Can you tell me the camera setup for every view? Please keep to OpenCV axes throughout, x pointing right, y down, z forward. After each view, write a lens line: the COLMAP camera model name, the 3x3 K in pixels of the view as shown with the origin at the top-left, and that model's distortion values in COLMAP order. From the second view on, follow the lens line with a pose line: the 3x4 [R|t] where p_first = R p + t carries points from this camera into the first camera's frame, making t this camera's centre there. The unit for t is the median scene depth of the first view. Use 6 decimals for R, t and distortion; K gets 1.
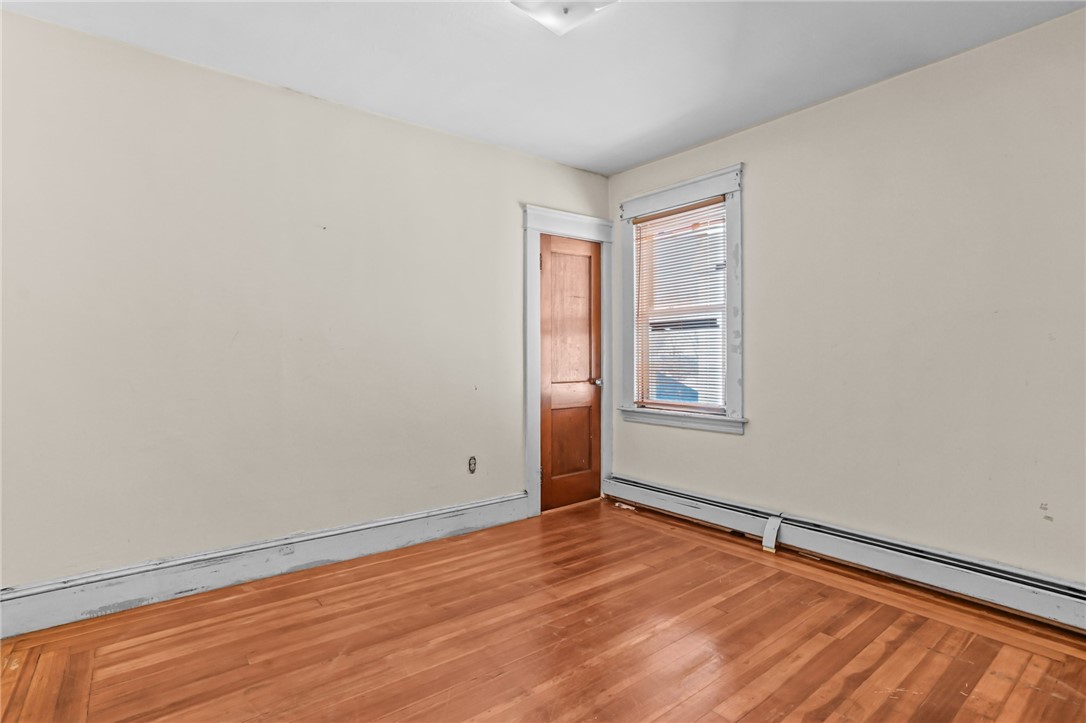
lens RADIAL K [[525.6, 0, 549.1], [0, 525.6, 355.0], [0, 0, 1]] dist [-0.063804, 0.035403]
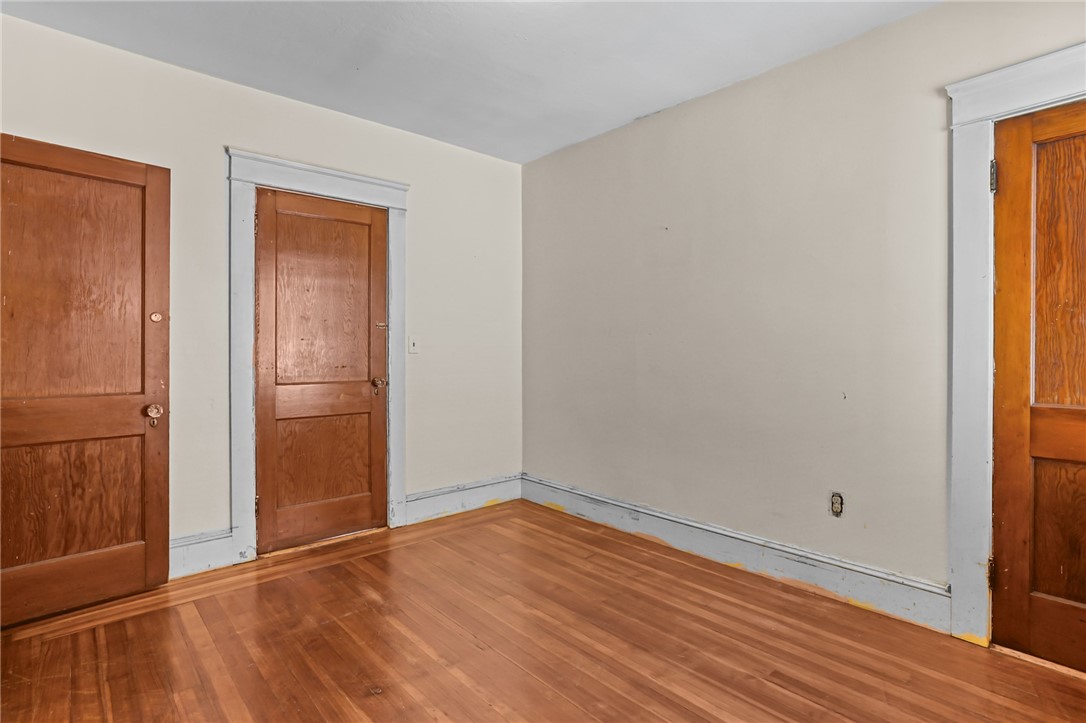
lens RADIAL K [[525.6, 0, 549.1], [0, 525.6, 355.0], [0, 0, 1]] dist [-0.063804, 0.035403]
pose [[0.090045, 0.009909, -0.995888, 0.624768], [-0.007845, 0.999927, 0.009240, 0.006125], [0.995907, 0.006981, 0.090117, 0.678035]]
